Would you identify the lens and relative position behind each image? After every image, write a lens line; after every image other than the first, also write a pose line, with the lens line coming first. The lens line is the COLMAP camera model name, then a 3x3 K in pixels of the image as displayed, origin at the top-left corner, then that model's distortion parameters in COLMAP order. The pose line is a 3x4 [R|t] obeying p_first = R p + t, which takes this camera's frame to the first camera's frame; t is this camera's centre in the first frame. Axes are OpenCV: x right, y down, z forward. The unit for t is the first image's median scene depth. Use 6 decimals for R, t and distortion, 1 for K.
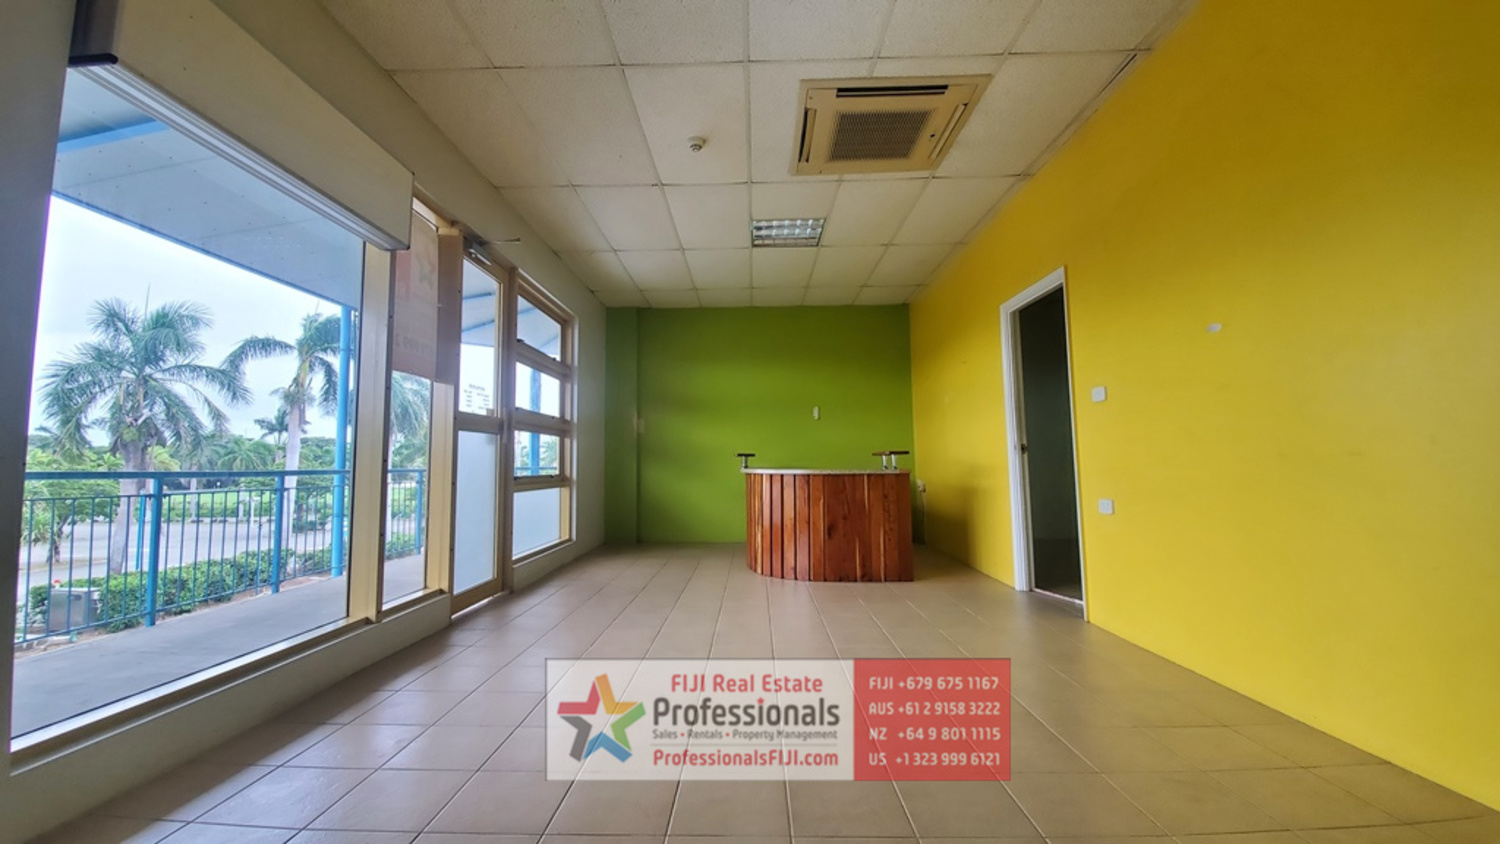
lens RADIAL K [[602.9, 0, 748.0], [0, 602.9, 412.1], [0, 0, 1]] dist [-0.001062, -0.009770]
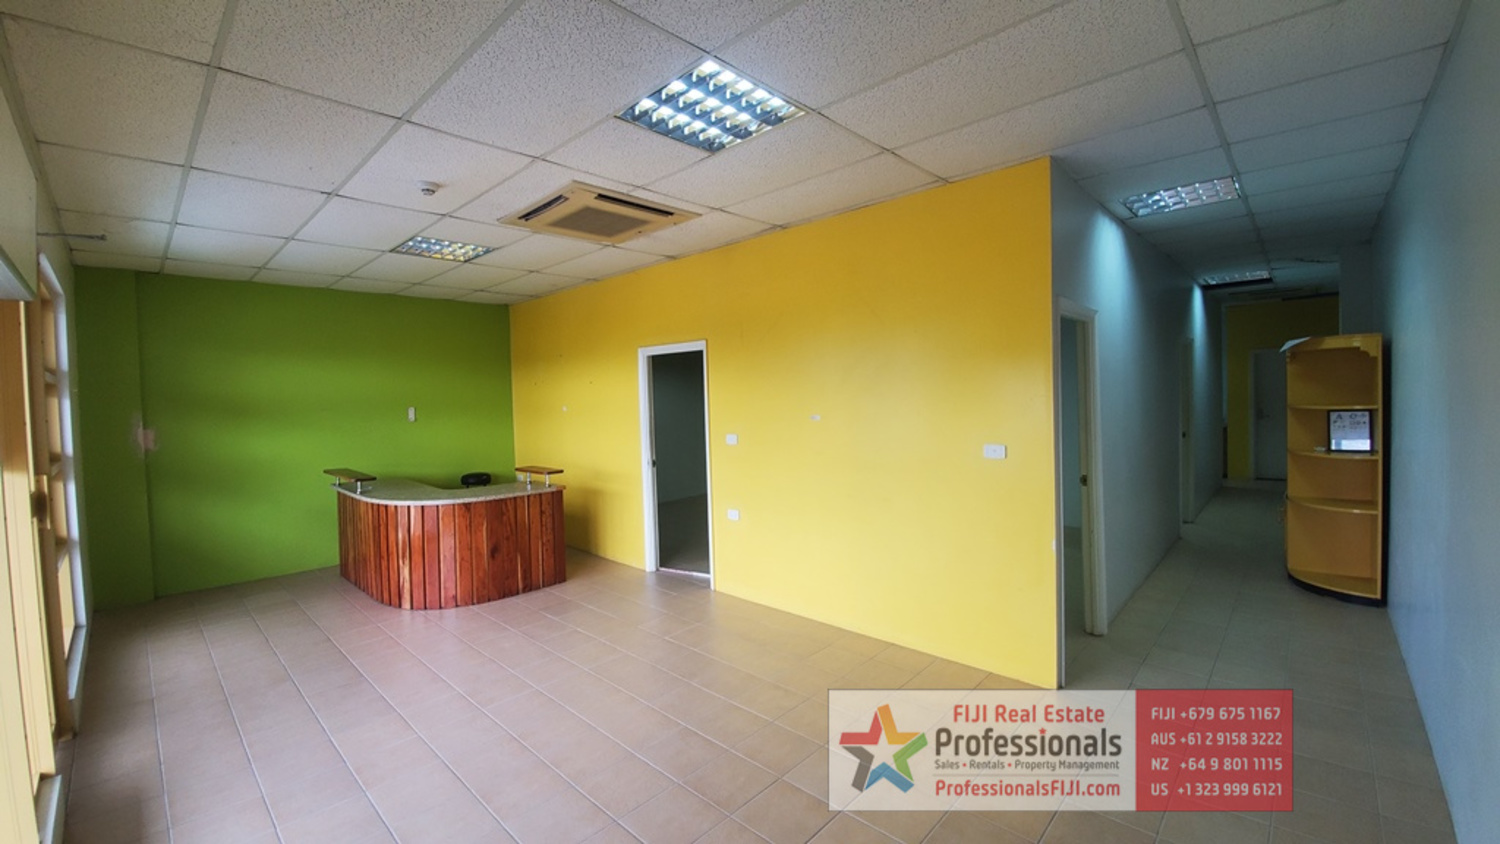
lens RADIAL K [[602.9, 0, 748.0], [0, 602.9, 412.1], [0, 0, 1]] dist [-0.001062, -0.009770]
pose [[0.669870, -0.031134, 0.741825, -0.340670], [-0.049290, 0.995052, 0.086271, -0.160321], [-0.740841, -0.094355, 0.665021, 0.003633]]
